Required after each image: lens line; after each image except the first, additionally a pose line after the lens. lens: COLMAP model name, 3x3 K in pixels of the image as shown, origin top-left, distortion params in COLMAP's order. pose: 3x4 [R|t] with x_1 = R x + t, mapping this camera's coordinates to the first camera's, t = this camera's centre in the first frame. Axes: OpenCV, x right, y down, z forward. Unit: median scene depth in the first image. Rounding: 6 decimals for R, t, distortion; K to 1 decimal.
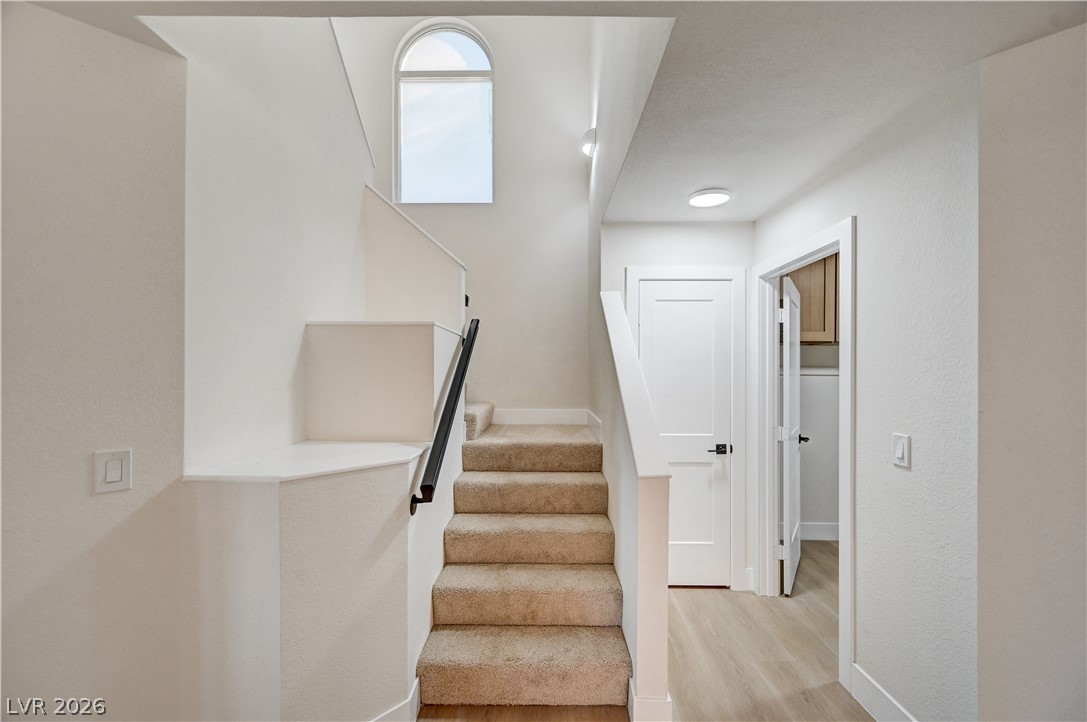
lens RADIAL K [[449.8, 0, 551.5], [0, 449.8, 373.1], [0, 0, 1]] dist [0.000528, 0.000471]
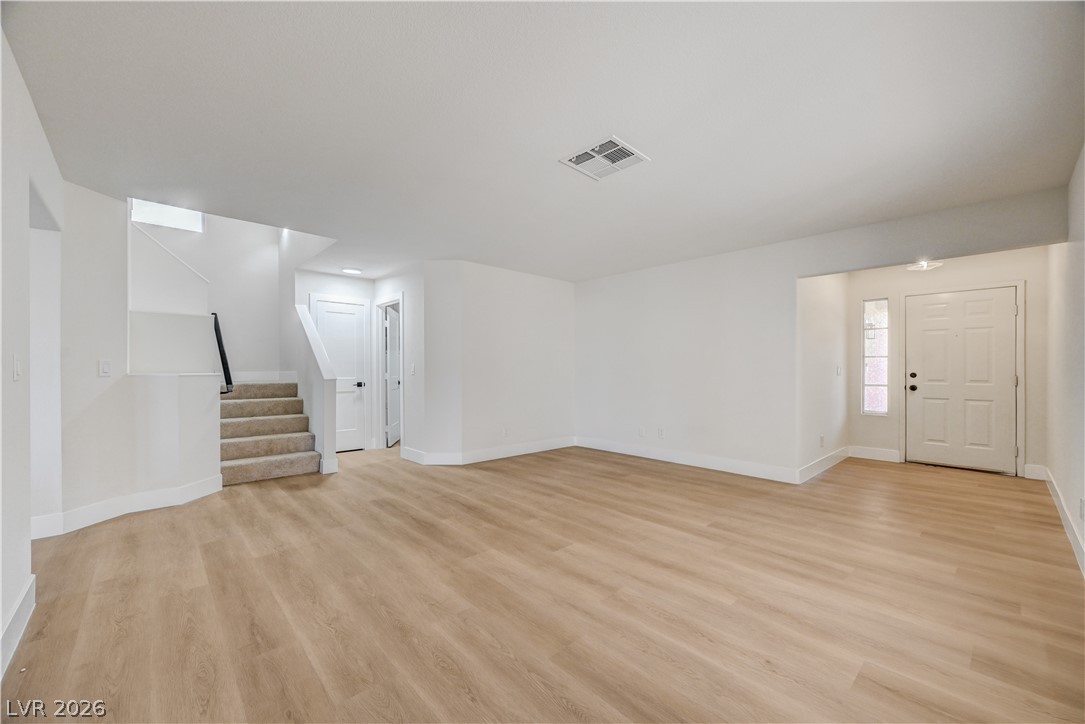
lens RADIAL K [[424.6, 0, 533.5], [0, 424.6, 373.6], [0, 0, 1]] dist [0.000484, 0.000045]
pose [[0.752351, -0.007187, 0.658723, -0.363968], [0.002801, 0.999966, 0.007711, 0.116599], [-0.658756, -0.003956, 0.752346, -1.174954]]
